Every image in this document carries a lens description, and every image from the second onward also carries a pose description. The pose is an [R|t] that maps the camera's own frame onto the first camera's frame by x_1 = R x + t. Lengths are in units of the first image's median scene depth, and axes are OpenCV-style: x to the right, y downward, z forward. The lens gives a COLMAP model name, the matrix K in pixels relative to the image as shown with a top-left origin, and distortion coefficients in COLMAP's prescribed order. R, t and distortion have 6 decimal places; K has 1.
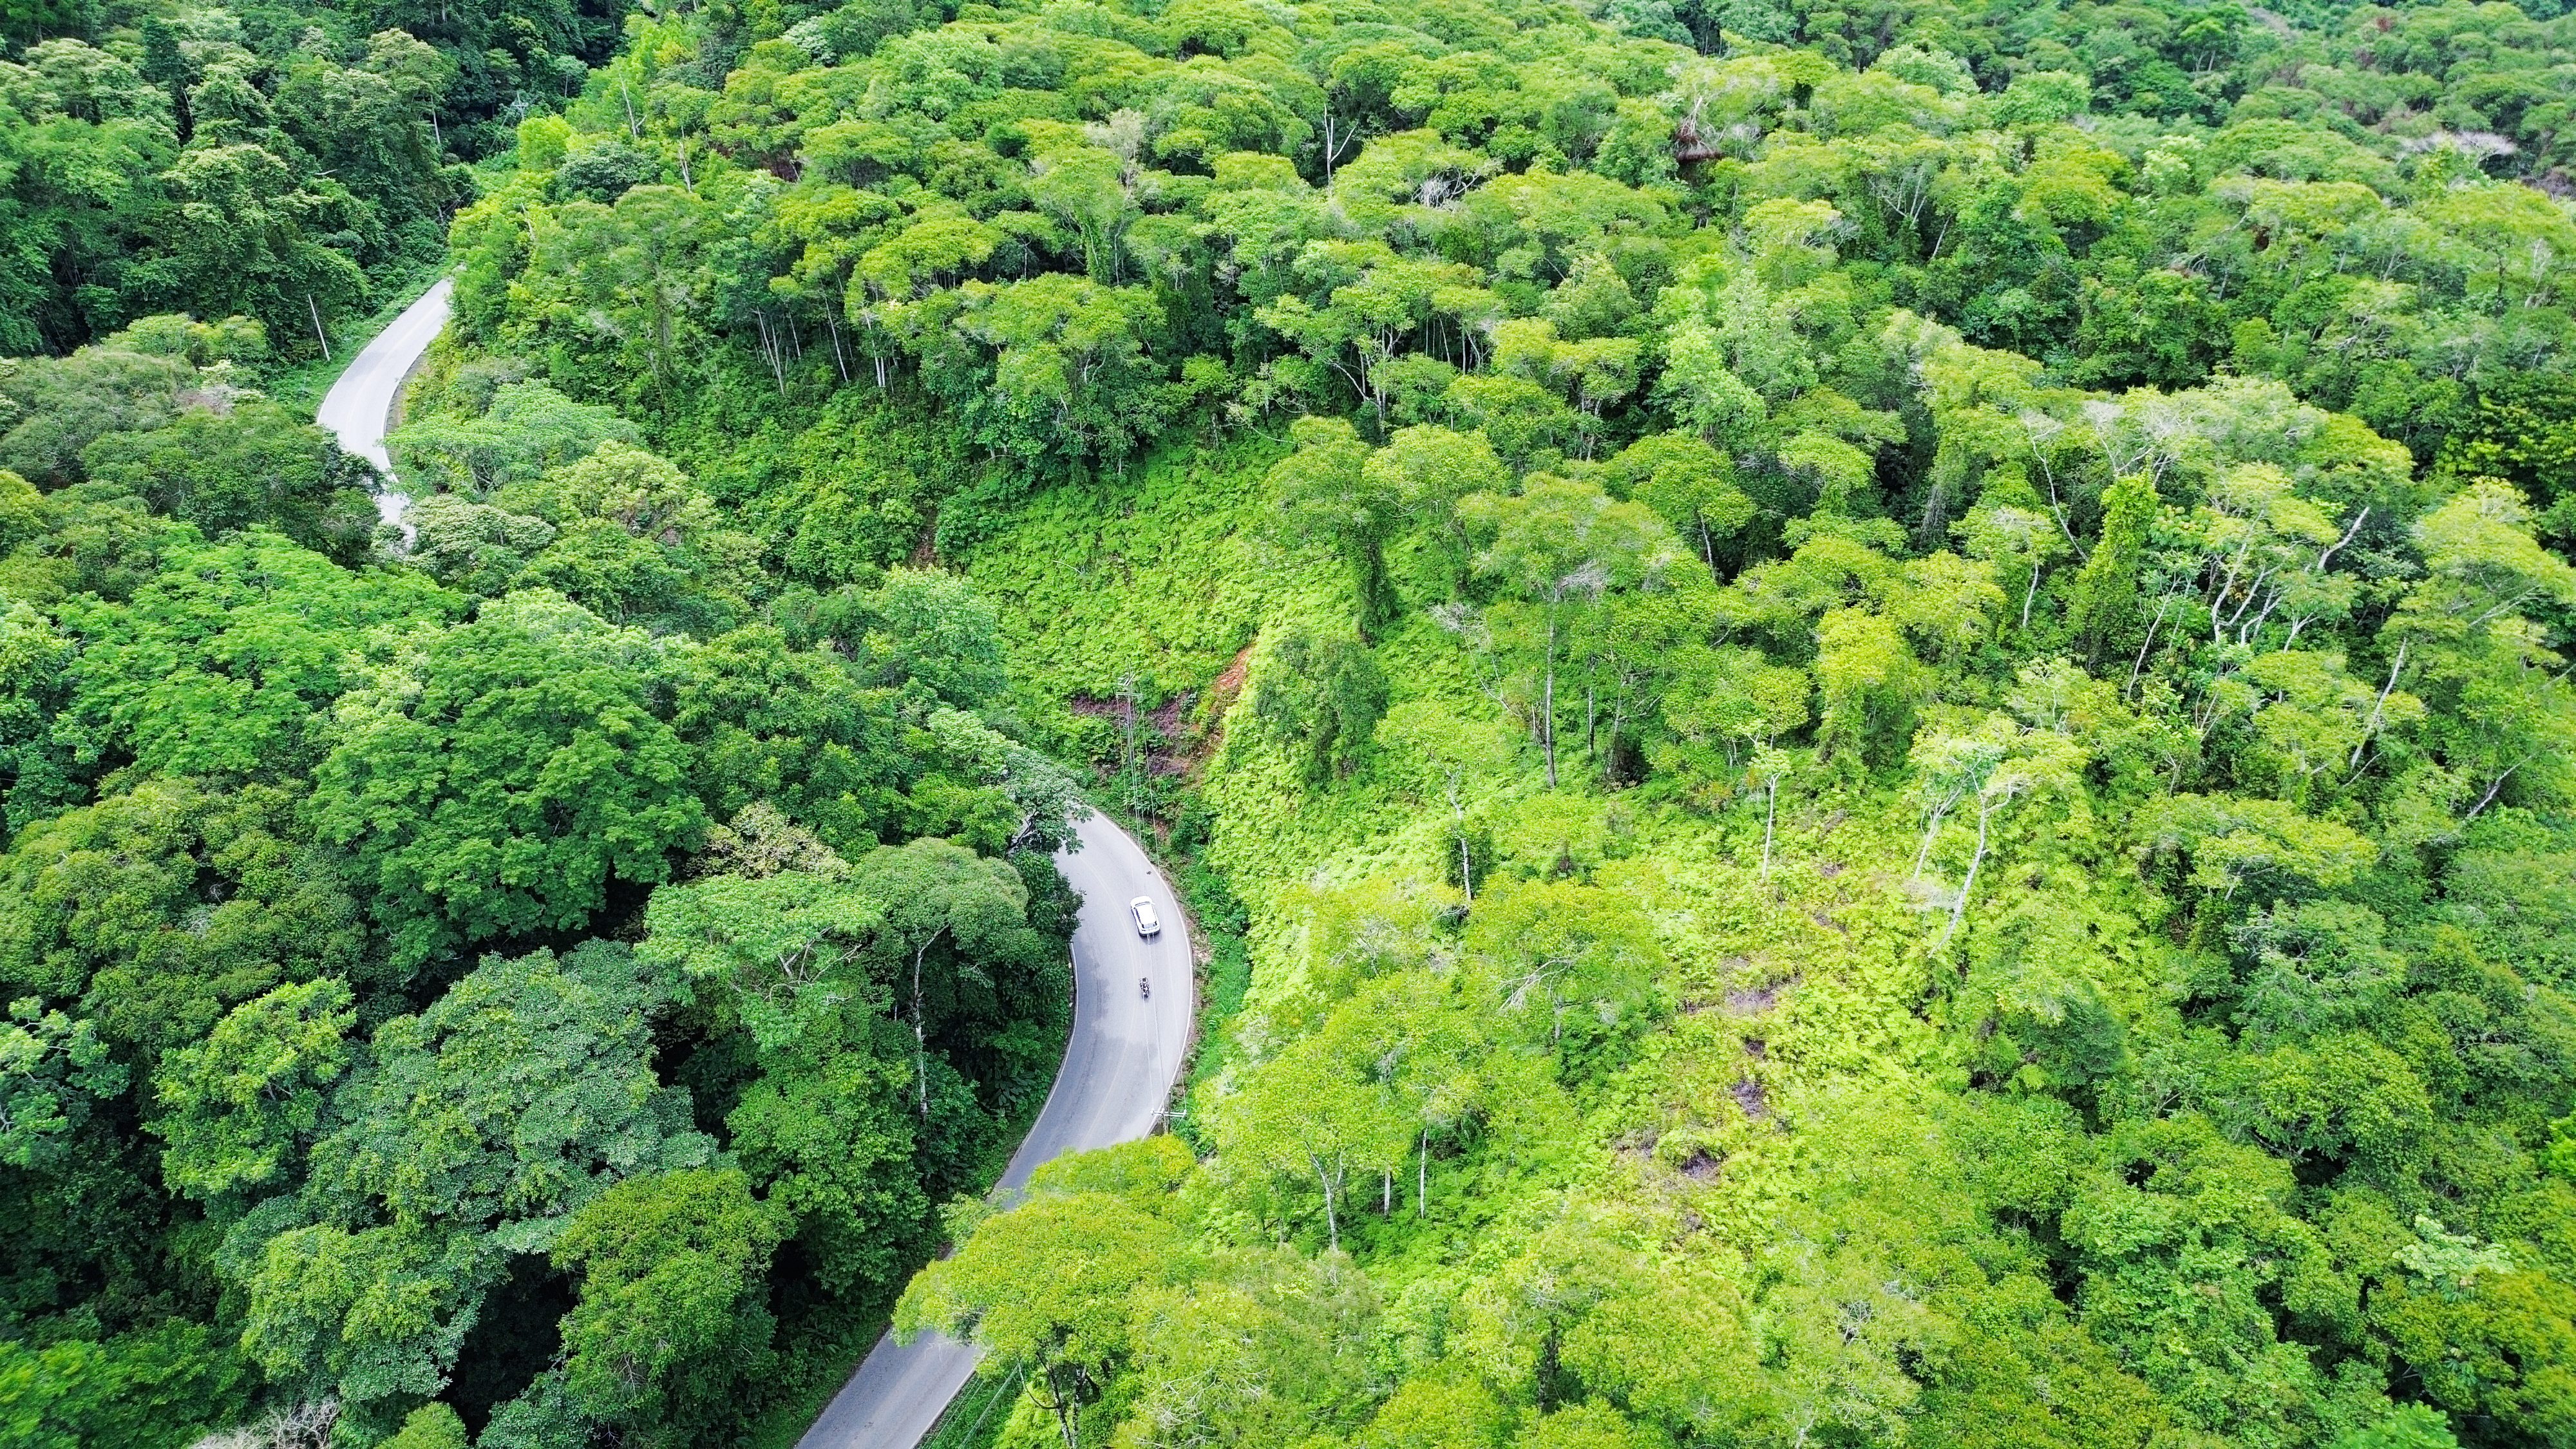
lens RADIAL K [[1789.7, 0, 1288.0], [0, 1789.7, 724.5], [0, 0, 1]] dist [0.049524, -0.038372]
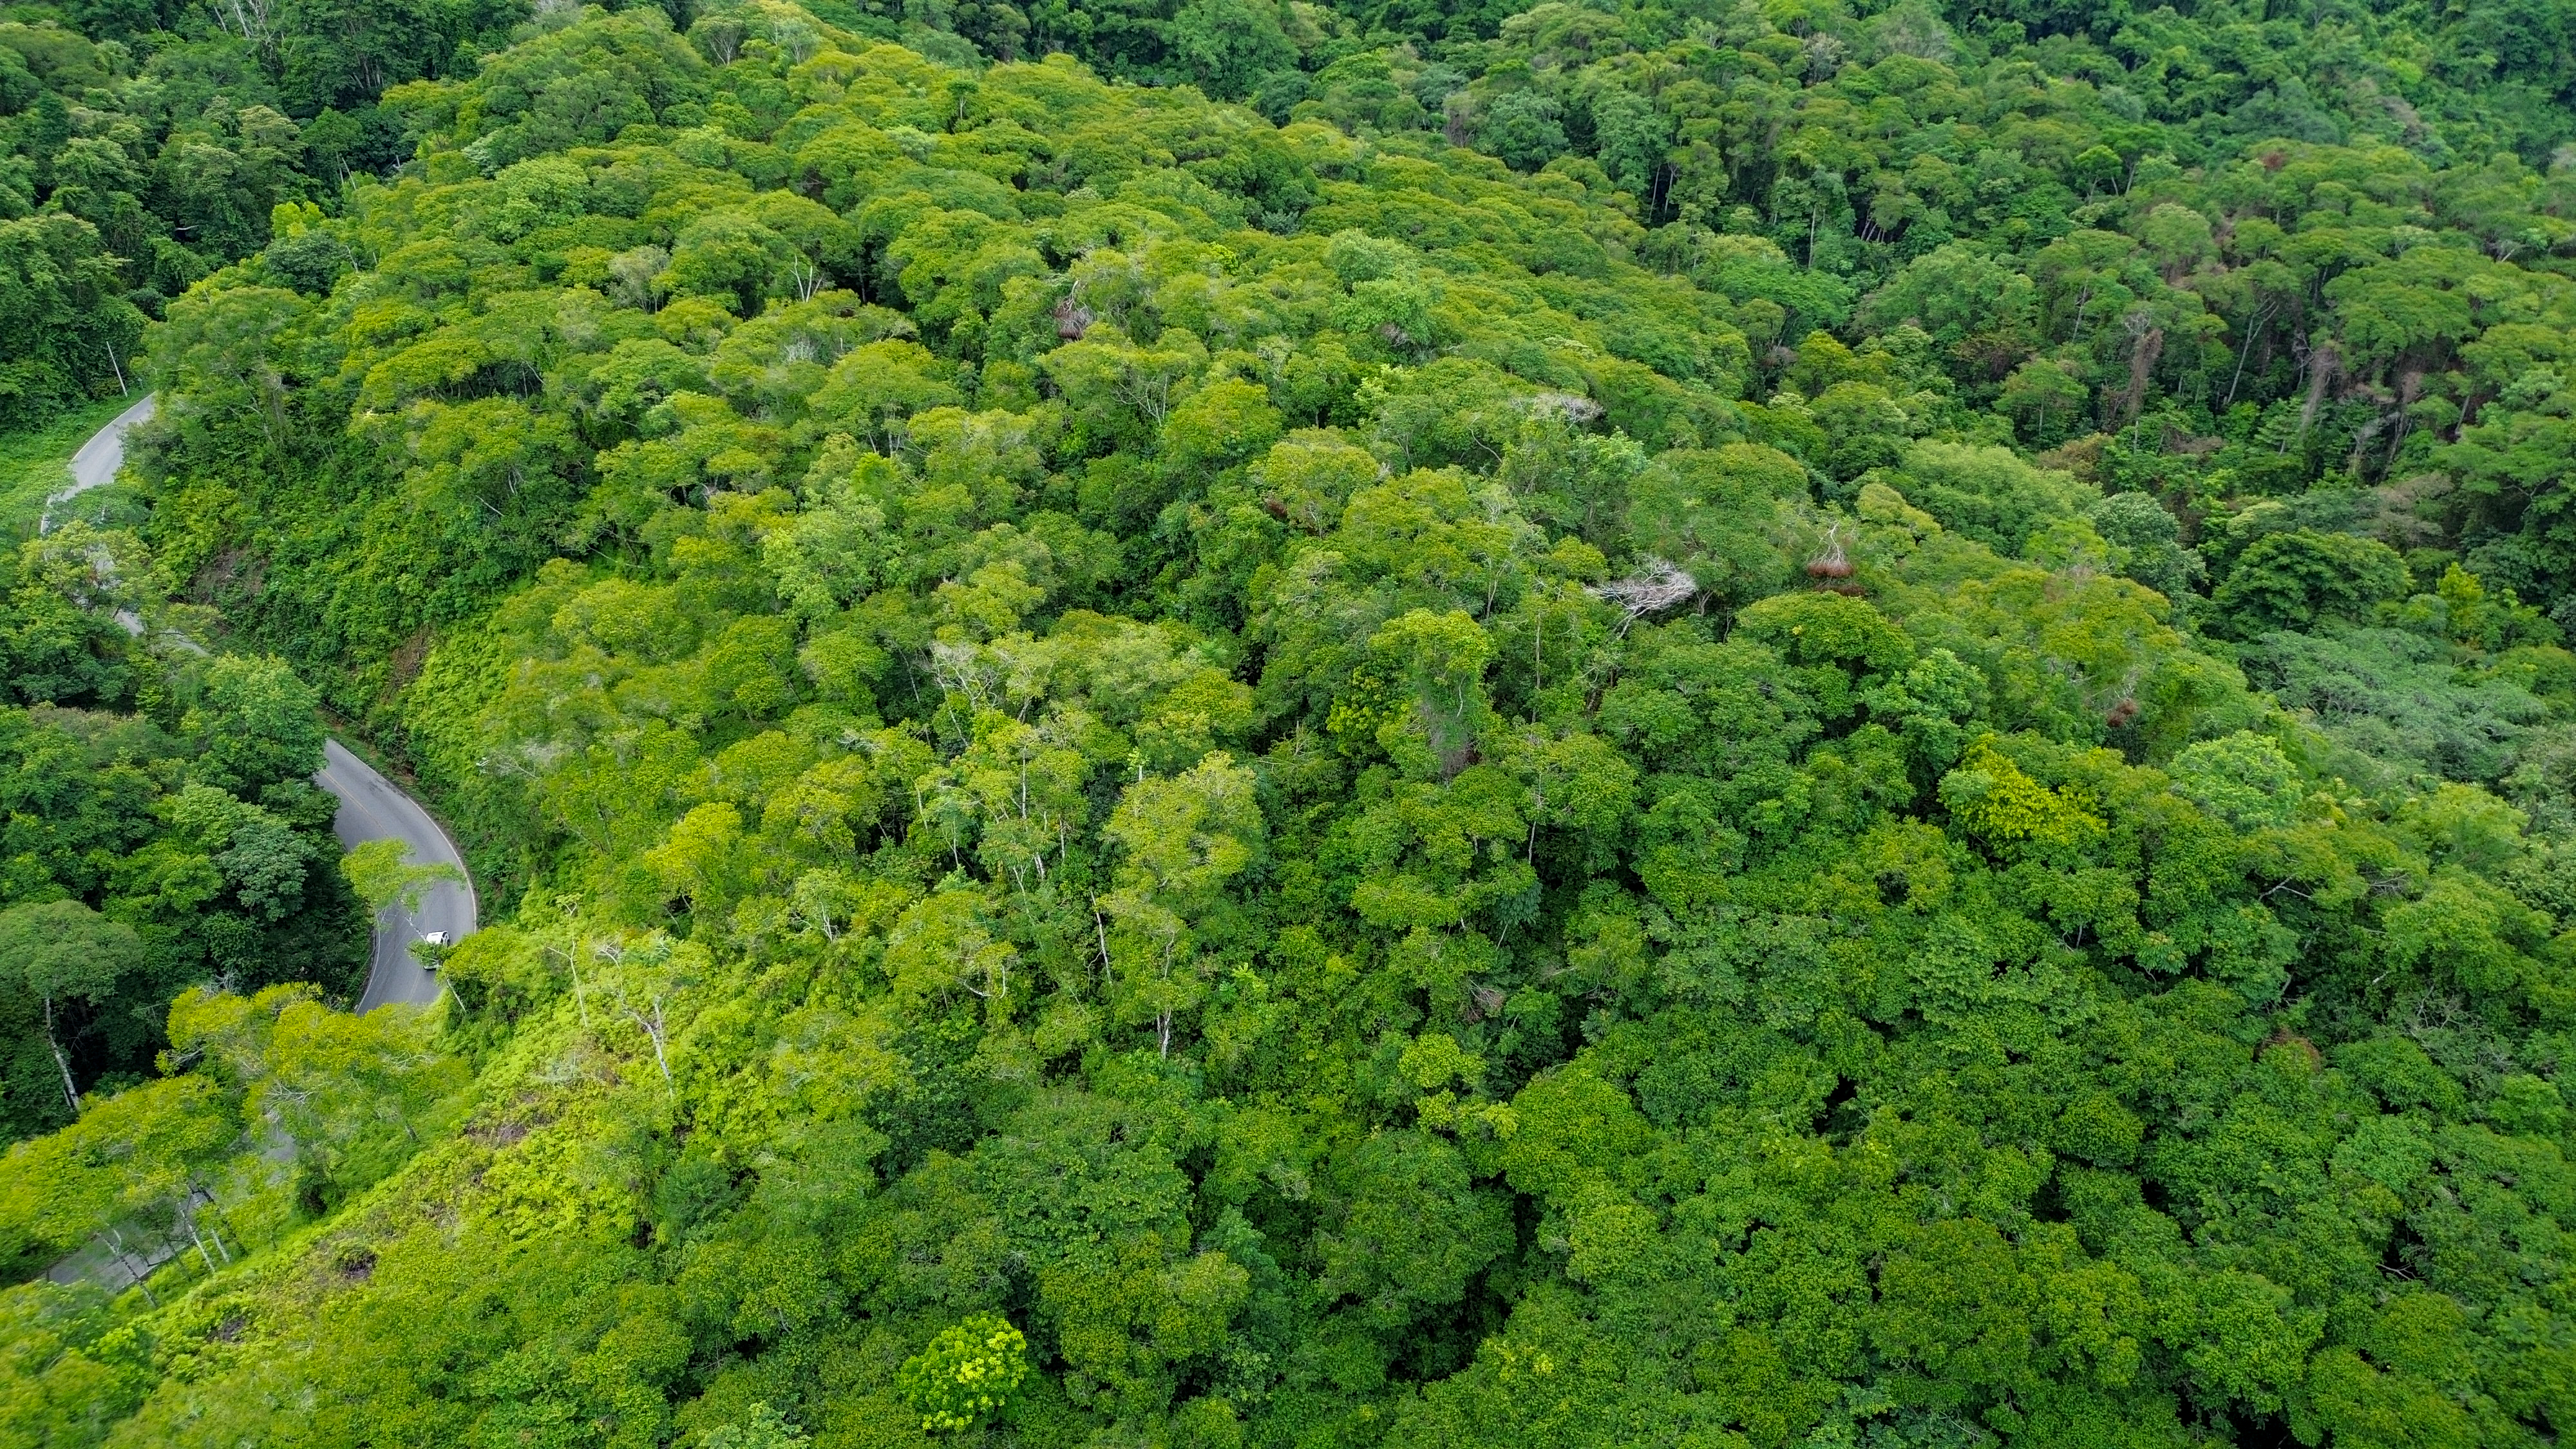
lens RADIAL K [[1789.7, 0, 1288.0], [0, 1789.7, 724.5], [0, 0, 1]] dist [0.049524, -0.038372]
pose [[0.981416, 0.100811, -0.163281, 0.443726], [-0.099500, 0.994906, 0.016210, -0.086997], [0.164083, 0.000338, 0.986446, -0.041879]]
